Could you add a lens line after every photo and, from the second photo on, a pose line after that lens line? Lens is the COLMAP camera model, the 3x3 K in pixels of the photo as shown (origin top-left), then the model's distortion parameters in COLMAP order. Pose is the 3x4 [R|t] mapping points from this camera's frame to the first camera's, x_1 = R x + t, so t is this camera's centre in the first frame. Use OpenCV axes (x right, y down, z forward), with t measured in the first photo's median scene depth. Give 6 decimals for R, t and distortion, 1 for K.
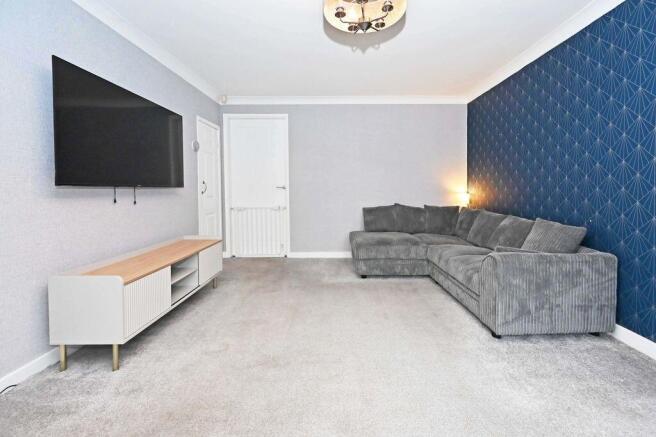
lens RADIAL K [[272.5, 0, 314.9], [0, 272.5, 192.8], [0, 0, 1]] dist [-0.003422, 0.000425]
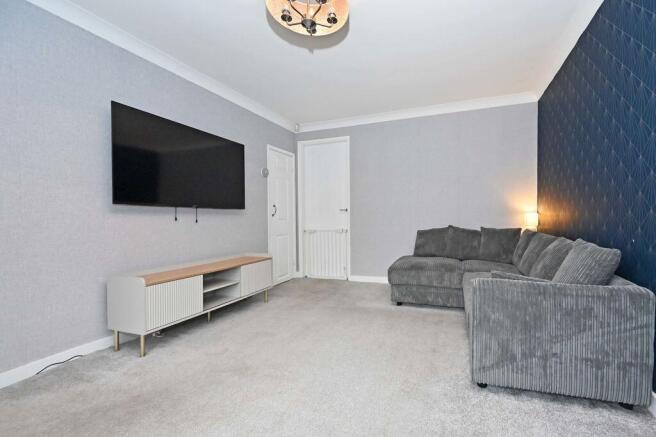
lens RADIAL K [[272.5, 0, 324.4], [0, 272.5, 218.1], [0, 0, 1]] dist [-0.003422, 0.000425]
pose [[0.955143, 0.004282, -0.296113, 0.272854], [-0.004767, 0.999988, -0.000918, 0.028997], [0.296105, 0.002288, 0.955153, 0.067193]]
